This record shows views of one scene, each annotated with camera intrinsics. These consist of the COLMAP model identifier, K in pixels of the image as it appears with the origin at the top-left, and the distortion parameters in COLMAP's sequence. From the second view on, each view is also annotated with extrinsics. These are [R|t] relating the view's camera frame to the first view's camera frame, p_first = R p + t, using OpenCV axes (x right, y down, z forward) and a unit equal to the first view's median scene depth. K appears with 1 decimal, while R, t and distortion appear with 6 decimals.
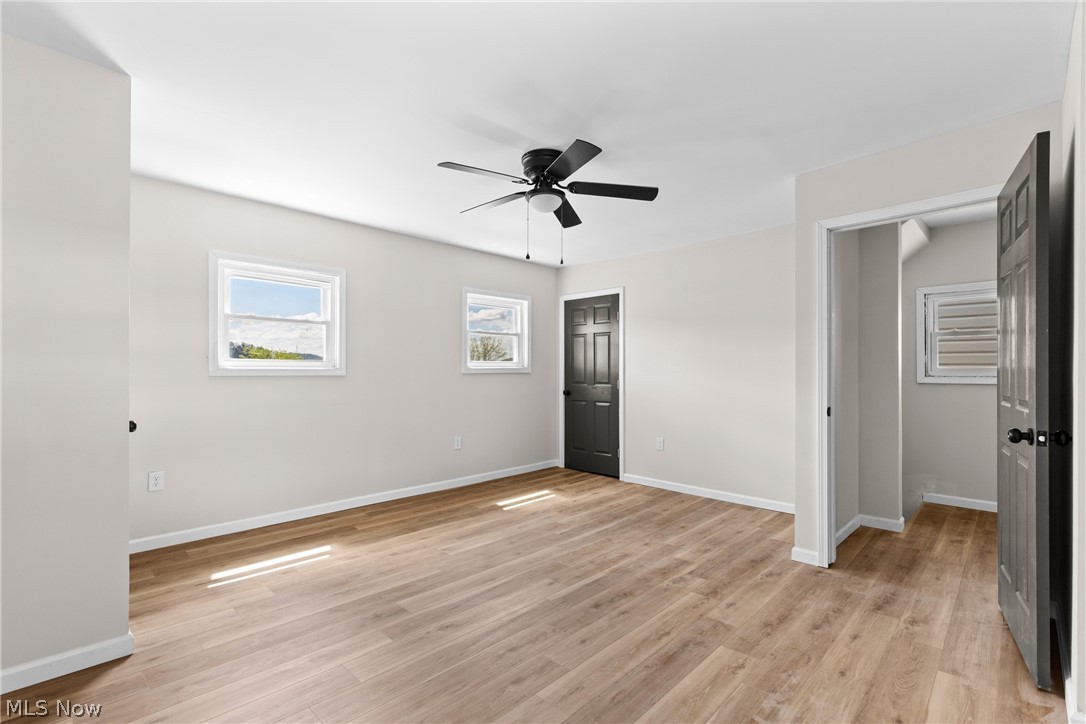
lens RADIAL K [[496.7, 0, 542.0], [0, 496.7, 366.2], [0, 0, 1]] dist [0.000382, 0.000174]
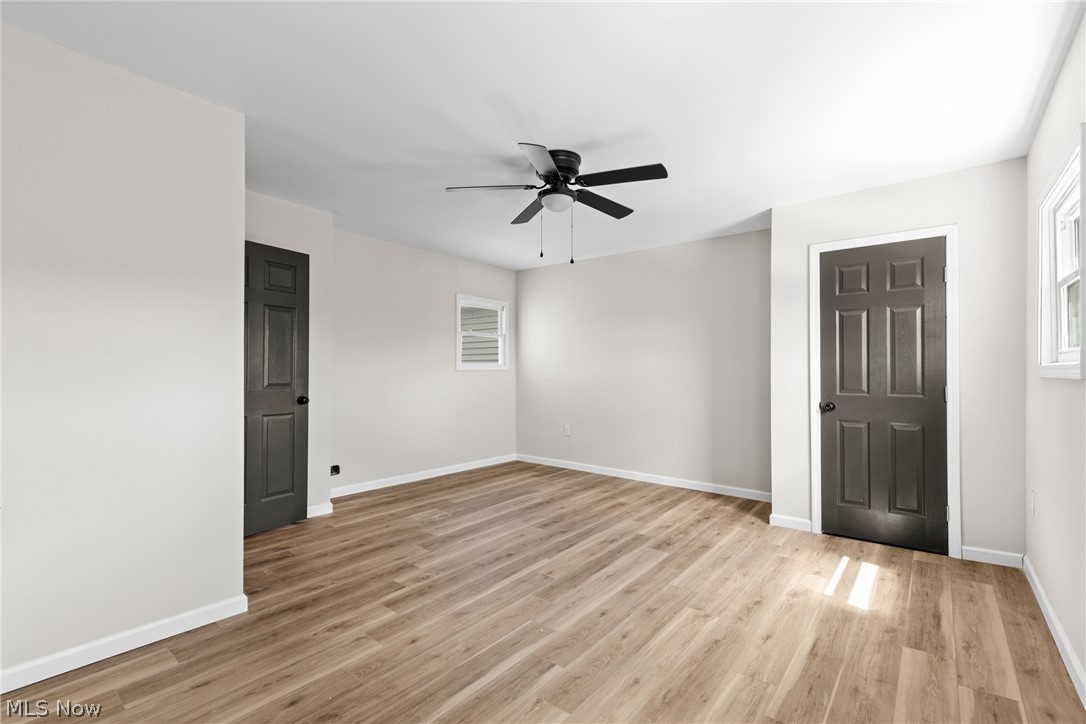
lens RADIAL K [[496.7, 0, 543.8], [0, 496.7, 363.9], [0, 0, 1]] dist [0.000382, 0.000174]
pose [[-0.995402, -0.004054, -0.095699, 0.121745], [-0.002150, 0.999798, -0.019988, 0.019891], [0.095761, -0.019690, -0.995210, 1.875057]]
